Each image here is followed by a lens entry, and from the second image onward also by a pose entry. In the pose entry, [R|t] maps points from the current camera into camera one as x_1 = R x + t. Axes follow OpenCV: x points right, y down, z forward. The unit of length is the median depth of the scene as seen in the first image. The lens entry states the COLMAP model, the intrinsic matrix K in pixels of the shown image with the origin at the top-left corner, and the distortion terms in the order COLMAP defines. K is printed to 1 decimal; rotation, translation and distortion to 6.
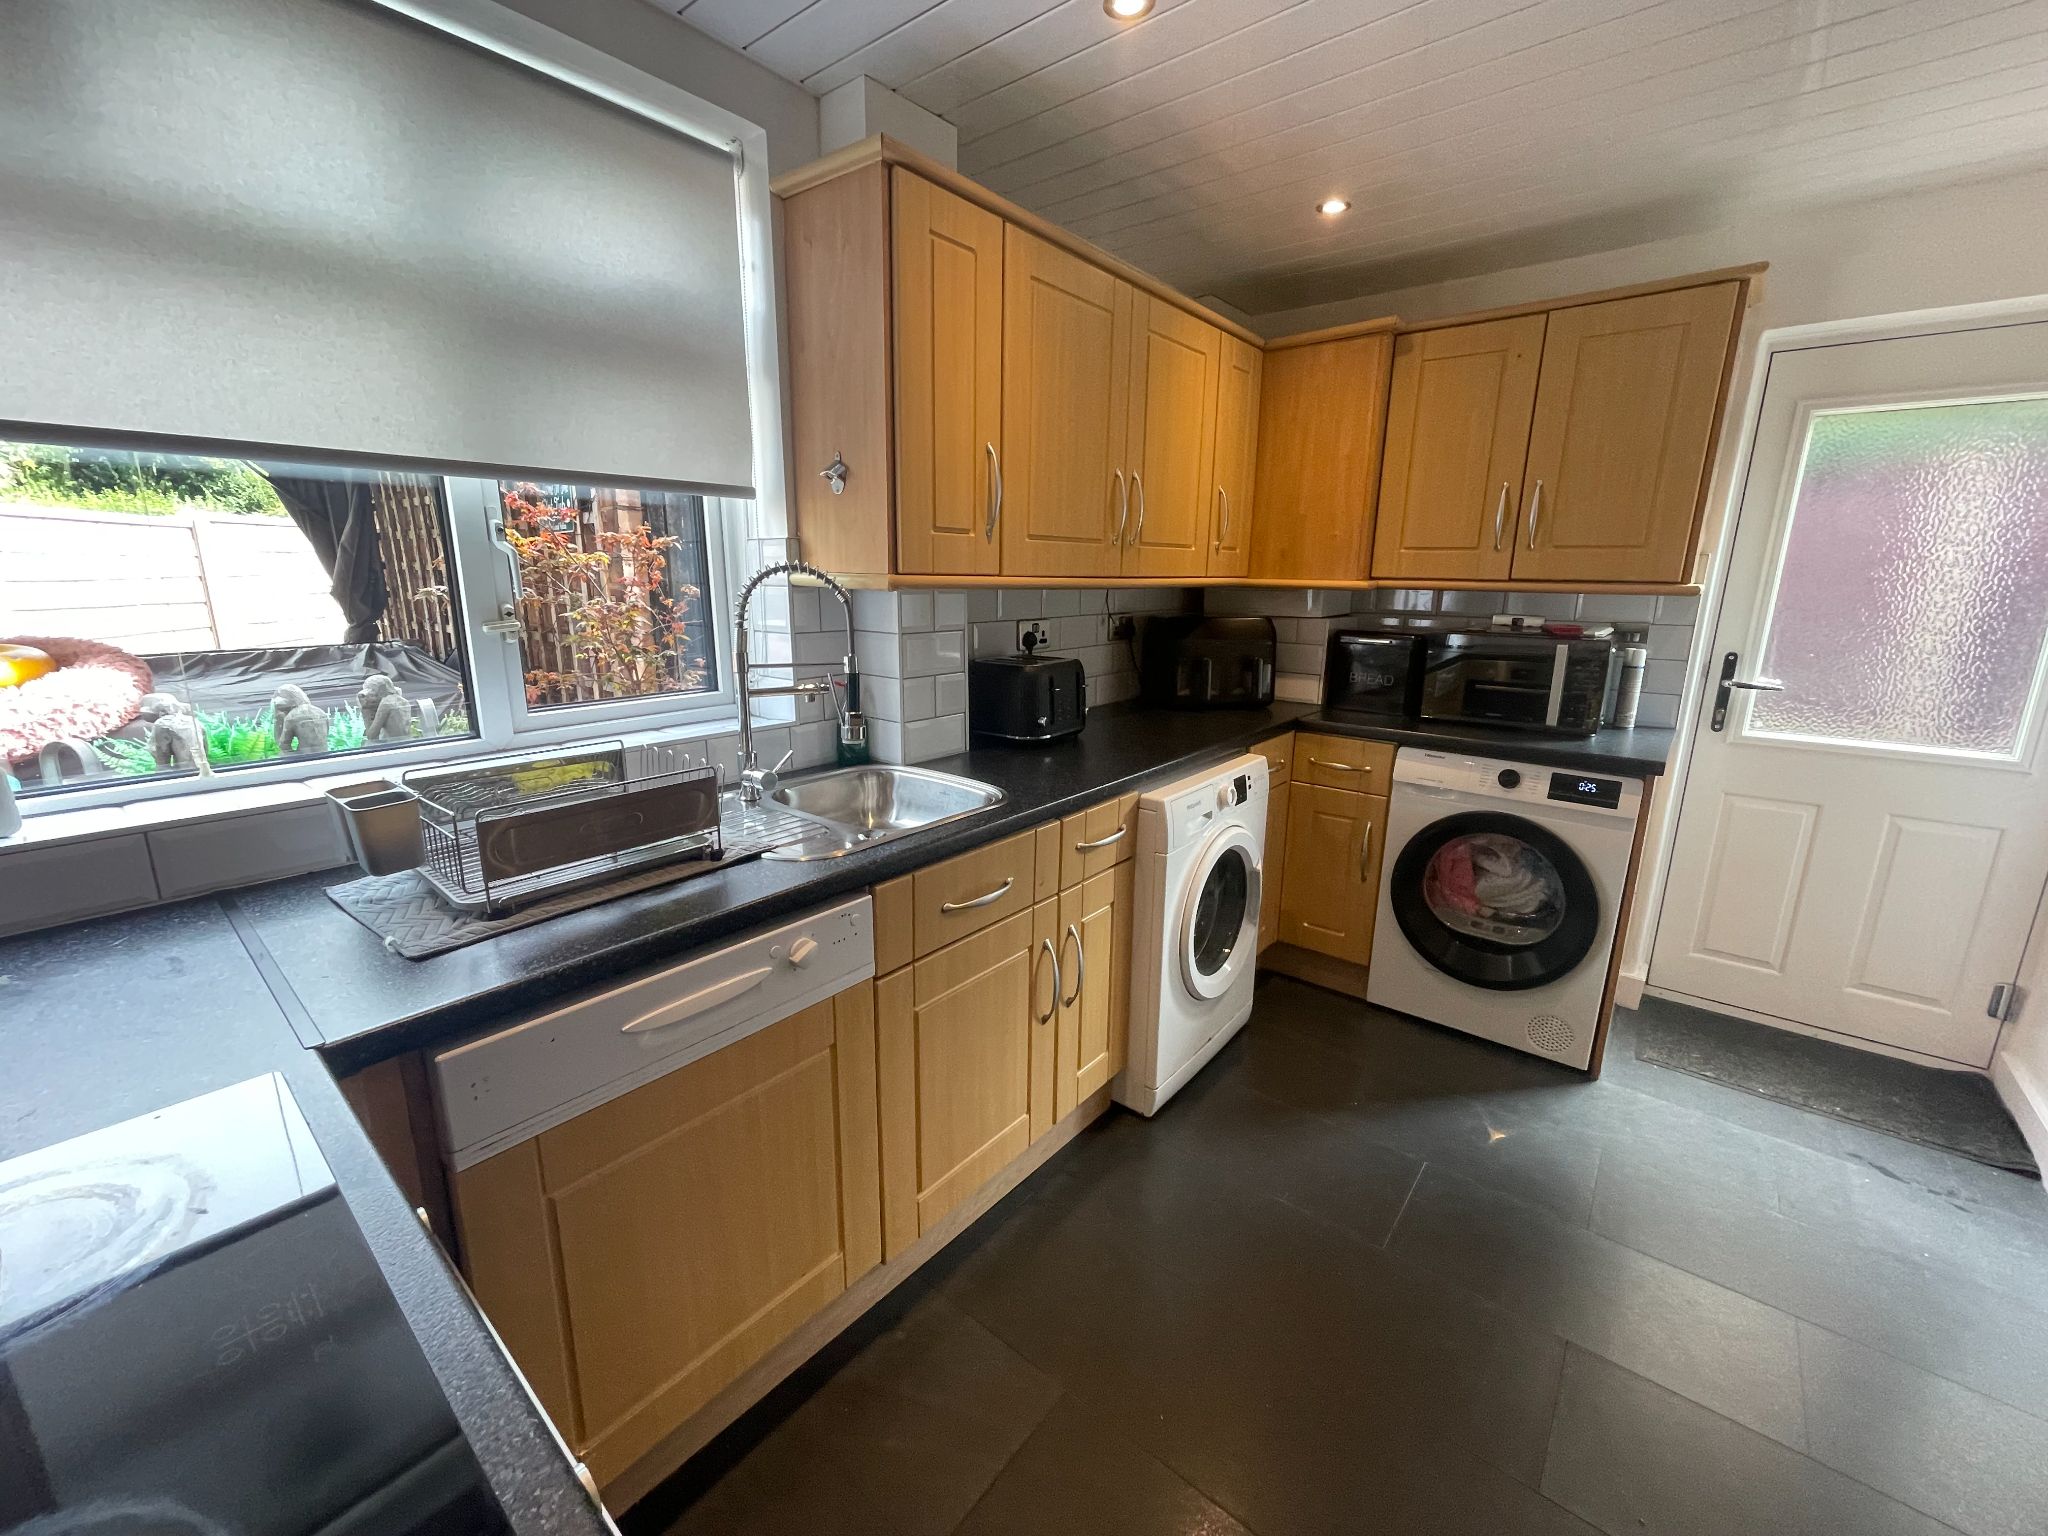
lens RADIAL K [[826.2, 0, 1018.5], [0, 826.2, 774.7], [0, 0, 1]] dist [-0.004244, 0.001587]
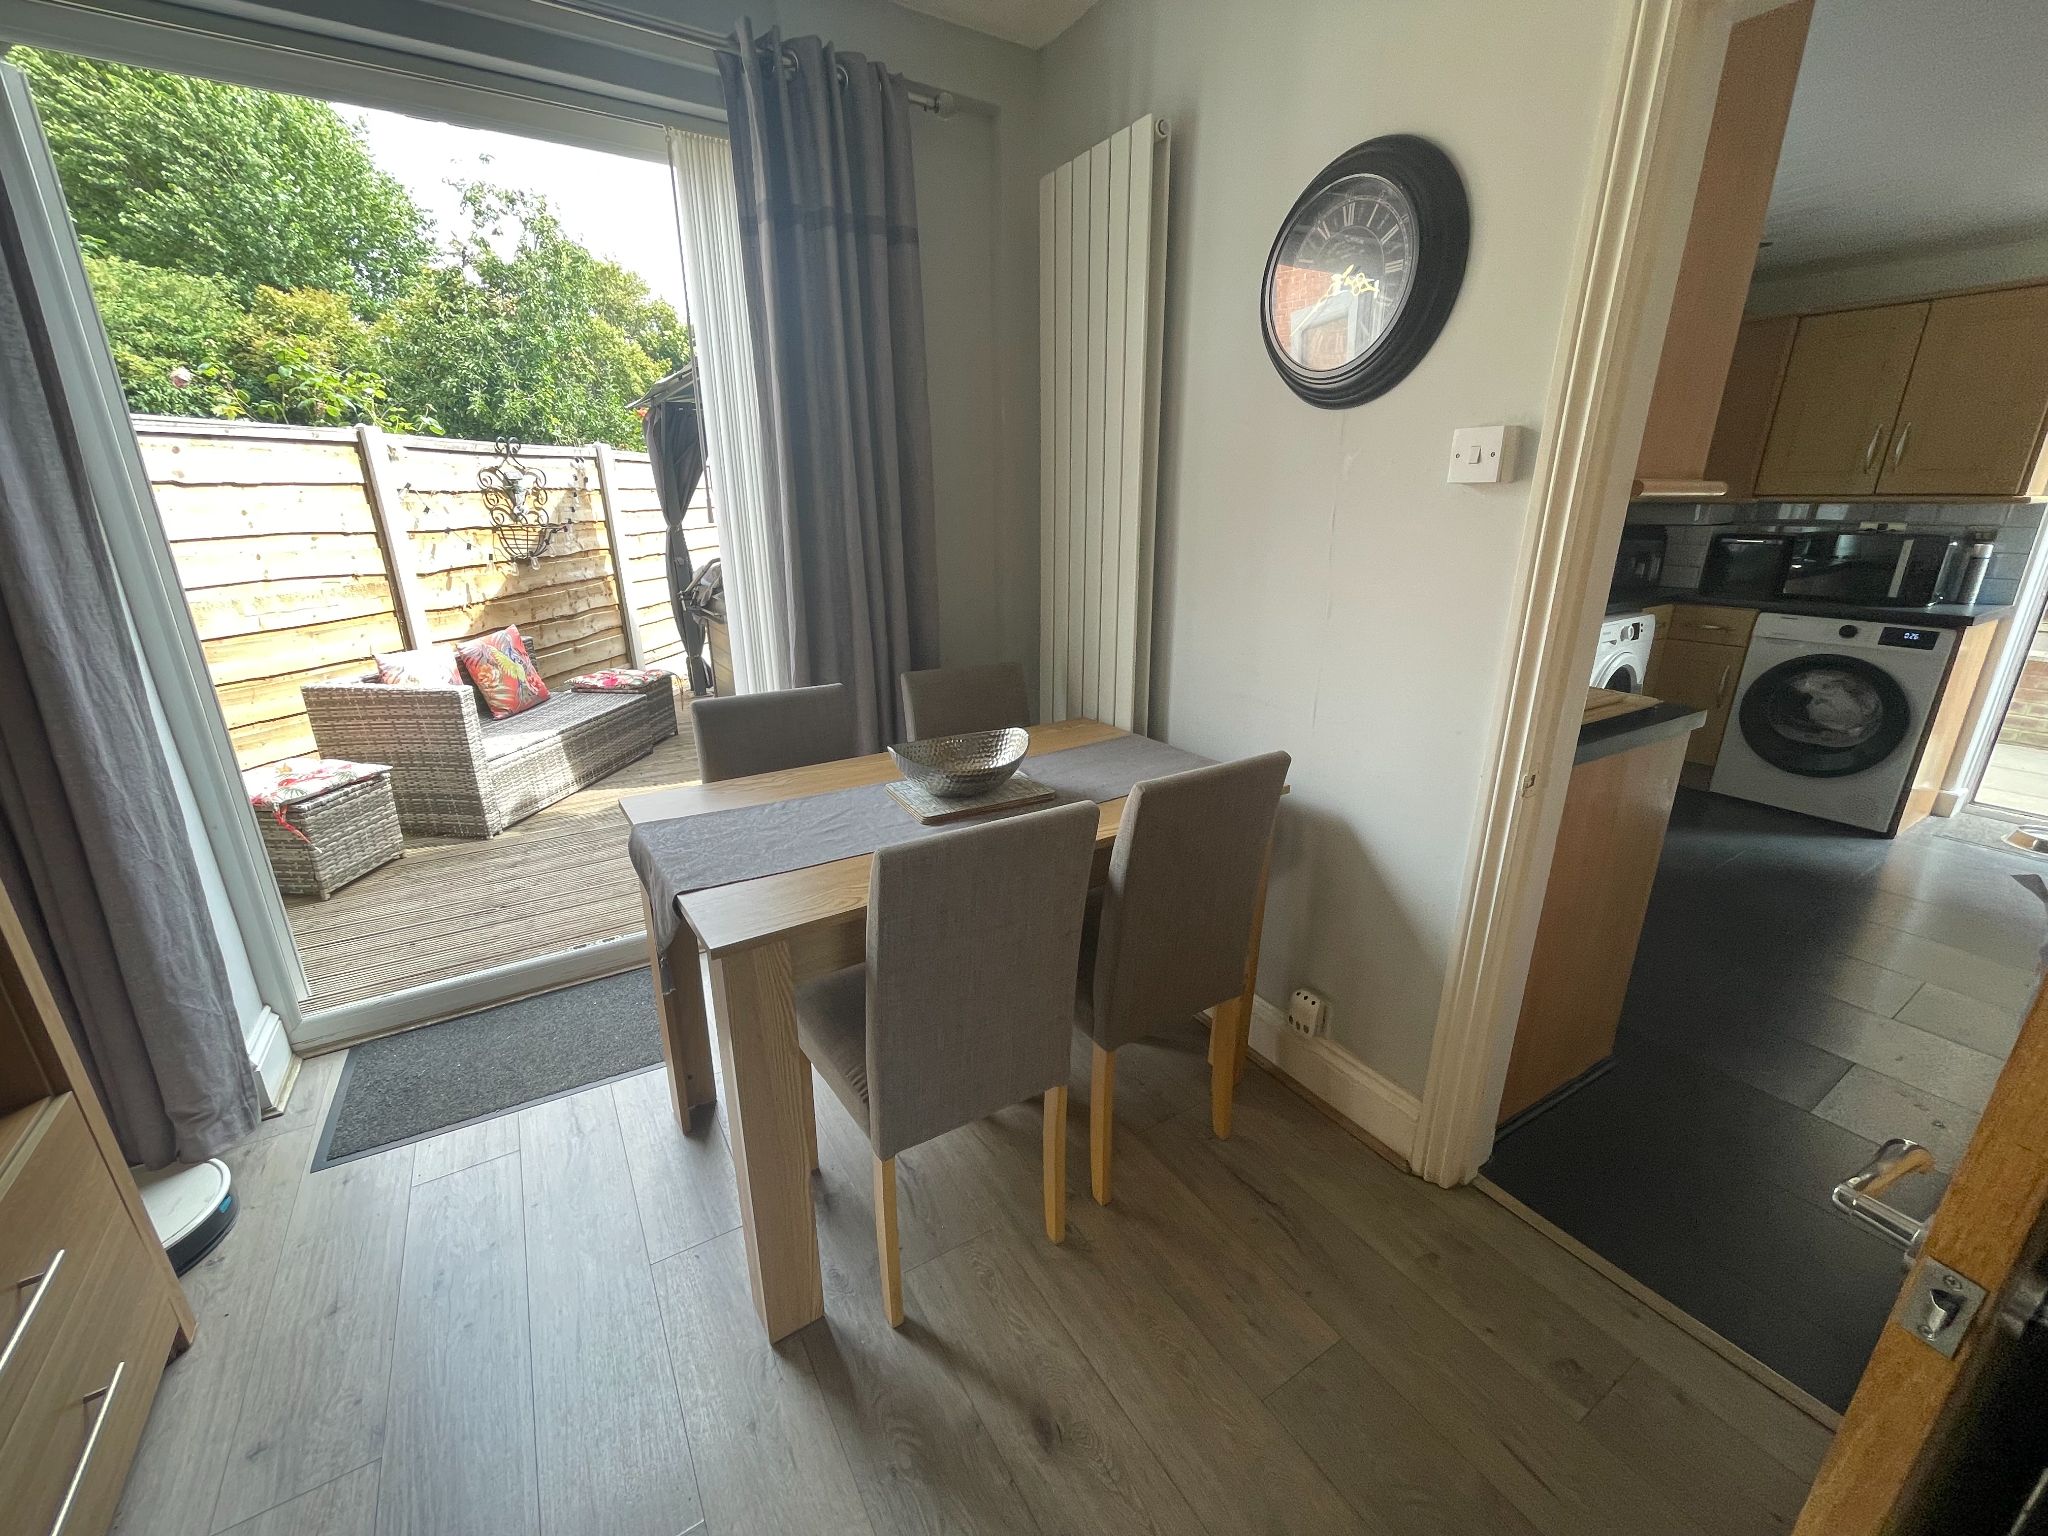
lens RADIAL K [[826.2, 0, 1013.8], [0, 826.2, 767.1], [0, 0, 1]] dist [-0.004244, 0.001587]
pose [[0.947673, 0.085470, -0.307590, -0.351448], [-0.062296, 0.994482, 0.084404, 0.215333], [0.313106, -0.060825, 0.947768, -0.889599]]
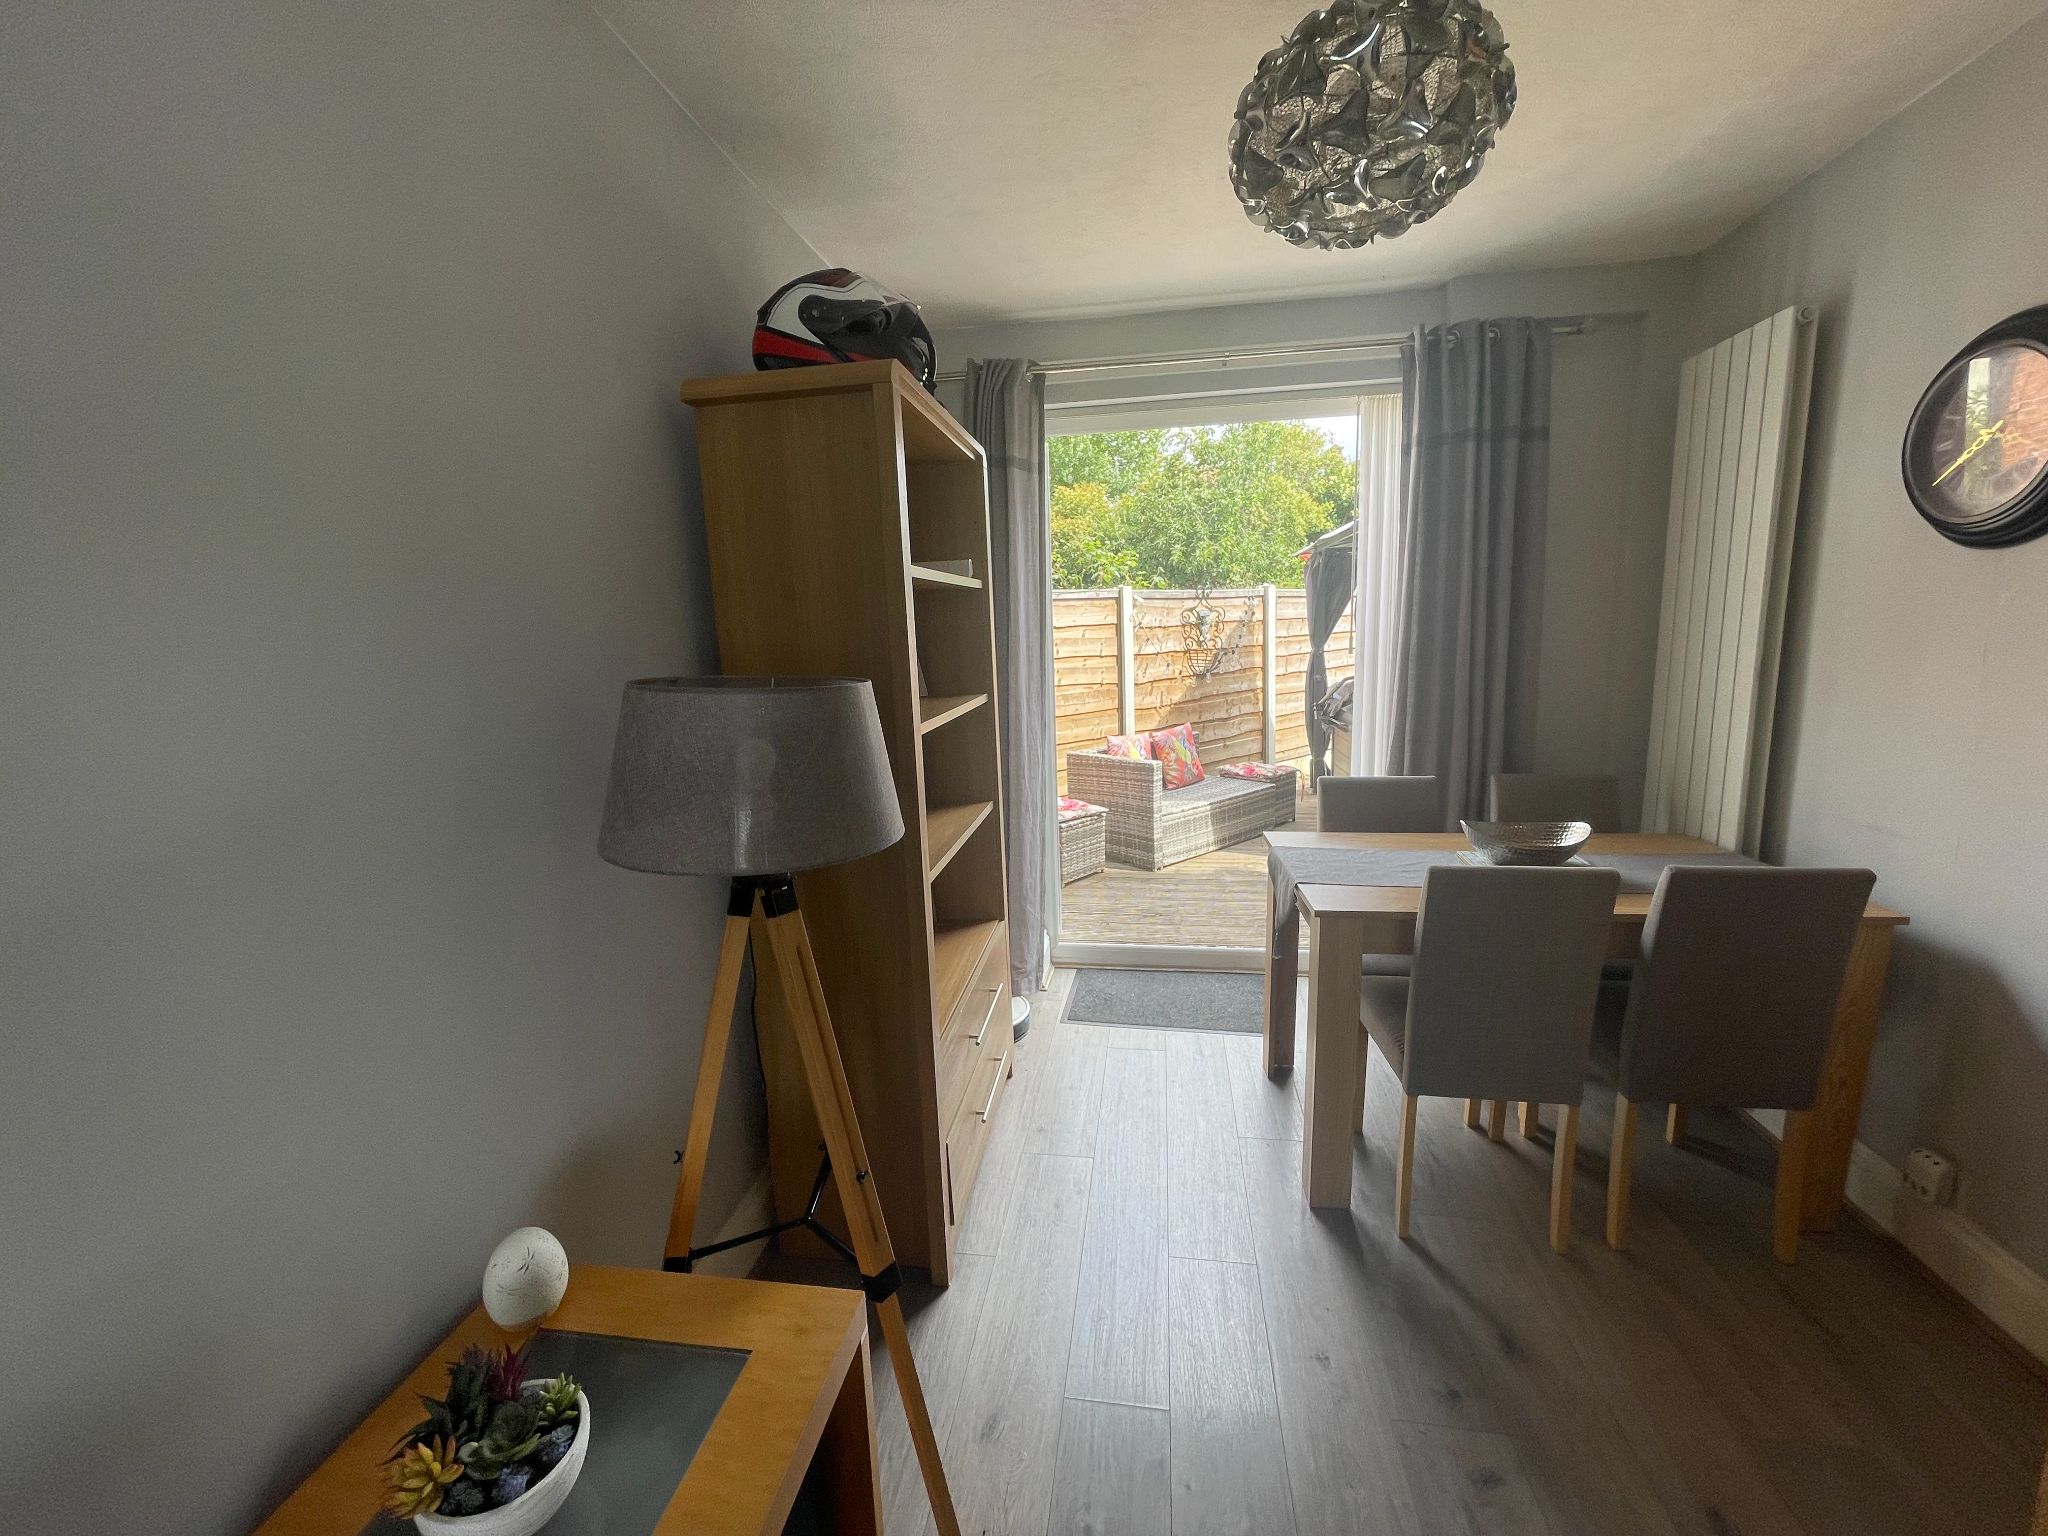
lens RADIAL K [[826.2, 0, 1031.3], [0, 826.2, 765.5], [0, 0, 1]] dist [-0.004244, 0.001587]
pose [[0.518376, 0.114649, -0.847432, -0.130197], [-0.168030, 0.985309, 0.030518, 0.257633], [0.838482, 0.126574, 0.530026, -1.175926]]
